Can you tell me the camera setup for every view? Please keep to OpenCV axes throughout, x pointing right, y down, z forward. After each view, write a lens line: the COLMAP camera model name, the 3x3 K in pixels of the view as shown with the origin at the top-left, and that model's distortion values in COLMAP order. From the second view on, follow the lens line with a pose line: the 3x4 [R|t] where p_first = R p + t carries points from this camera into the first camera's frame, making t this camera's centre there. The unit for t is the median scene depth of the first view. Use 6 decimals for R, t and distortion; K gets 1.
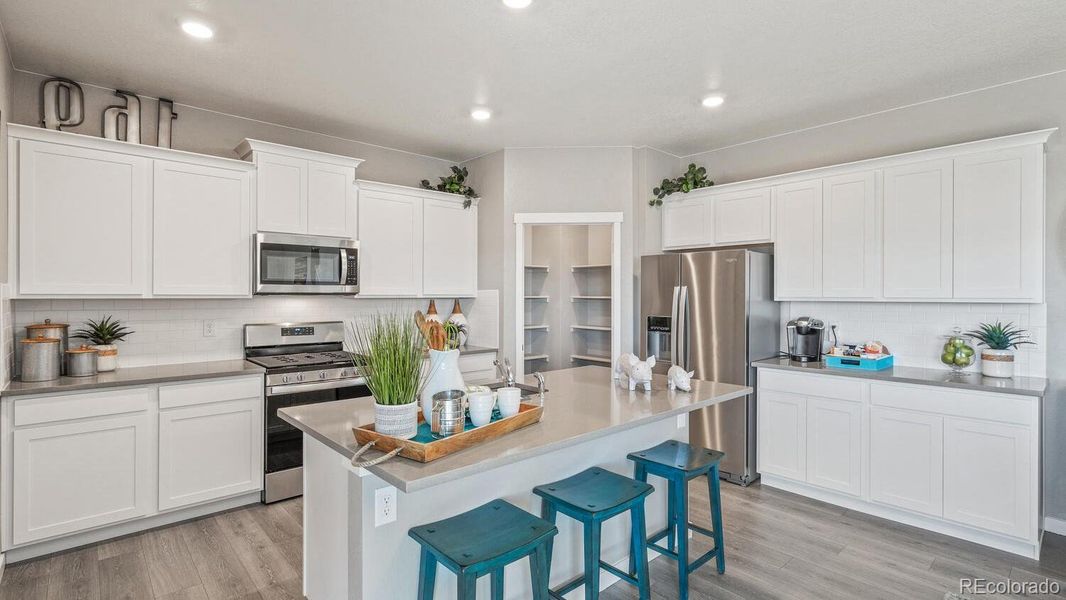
lens RADIAL K [[526.8, 0, 513.2], [0, 526.8, 286.1], [0, 0, 1]] dist [0.001099, -0.000119]
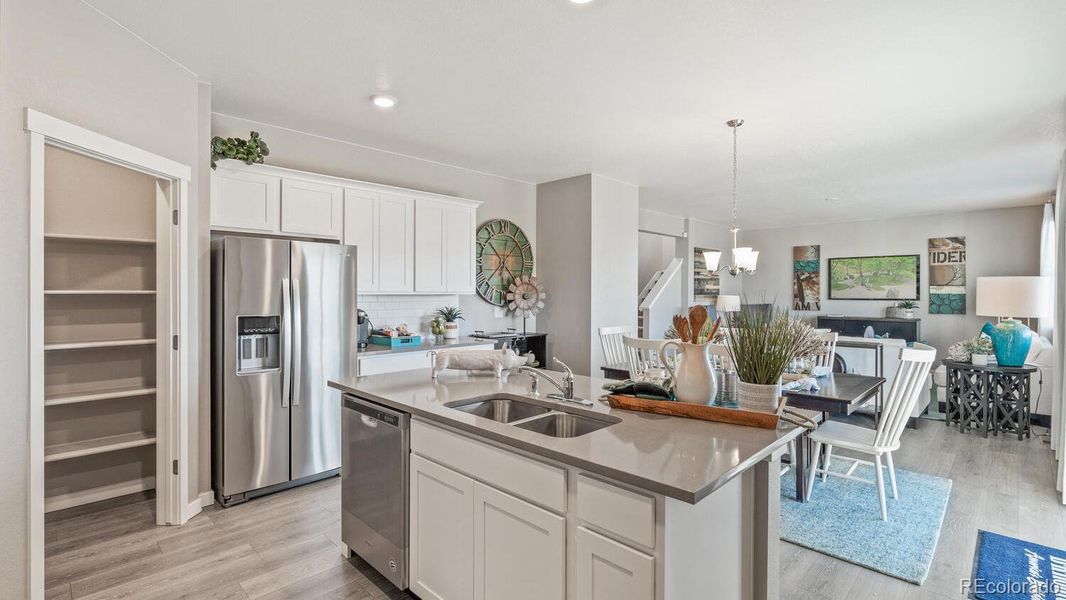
lens RADIAL K [[490.3, 0, 532.2], [0, 490.3, 293.1], [0, 0, 1]] dist [-0.008414, 0.000945]
pose [[-0.060030, -0.004581, 0.998186, -0.493550], [-0.016838, 0.999852, 0.003577, 0.014479], [-0.998055, -0.016593, -0.060098, 0.641074]]
